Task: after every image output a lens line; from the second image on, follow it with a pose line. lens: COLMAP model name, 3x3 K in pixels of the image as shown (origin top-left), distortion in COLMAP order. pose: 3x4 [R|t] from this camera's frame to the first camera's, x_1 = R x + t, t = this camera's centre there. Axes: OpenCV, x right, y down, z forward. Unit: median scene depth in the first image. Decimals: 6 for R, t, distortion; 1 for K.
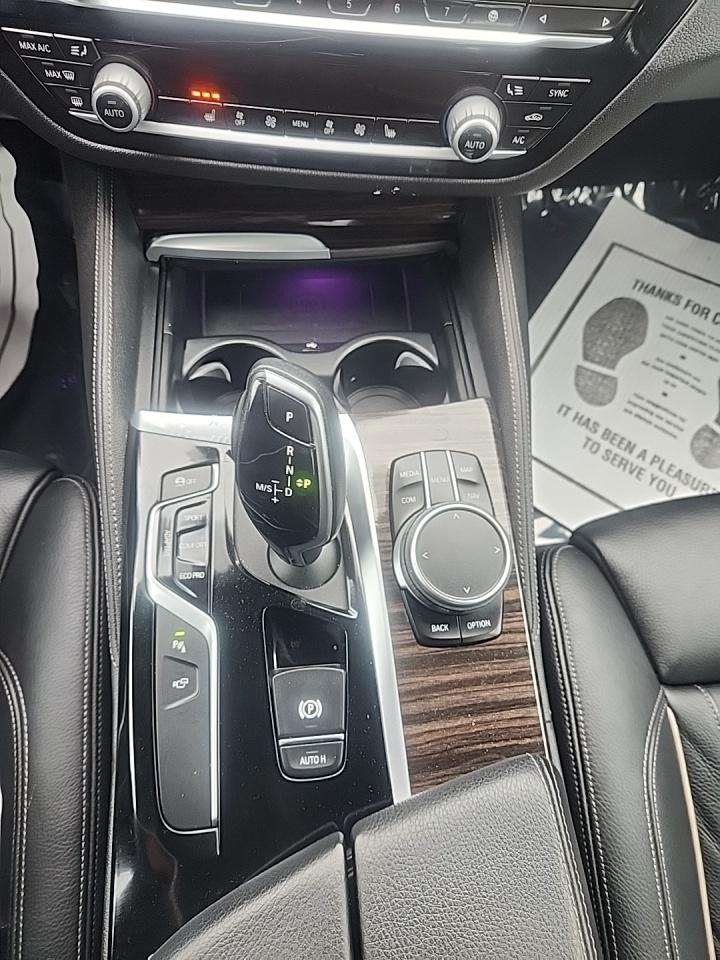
lens RADIAL K [[648.6, 0, 362.8], [0, 648.6, 479.3], [0, 0, 1]] dist [0.018284, -0.012899]
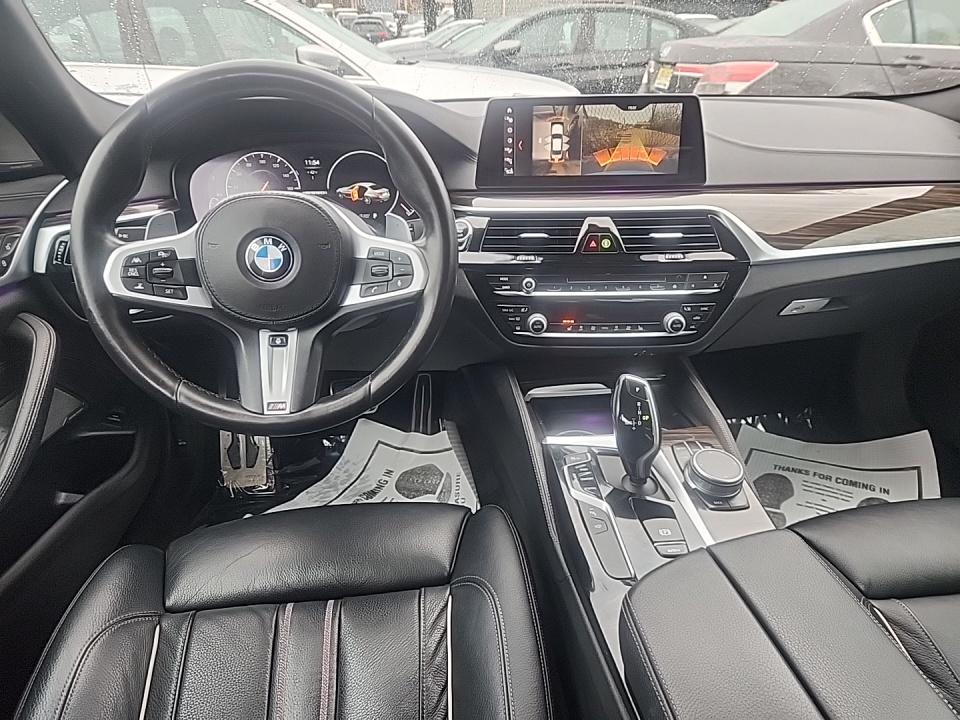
lens RADIAL K [[648.6, 0, 480.7], [0, 648.6, 364.4], [0, 0, 1]] dist [0.018284, -0.012899]
pose [[0.996775, -0.078317, -0.017504, -0.543988], [0.048218, 0.758849, -0.649479, 1.179370], [0.064148, 0.646541, 0.760178, -0.861918]]
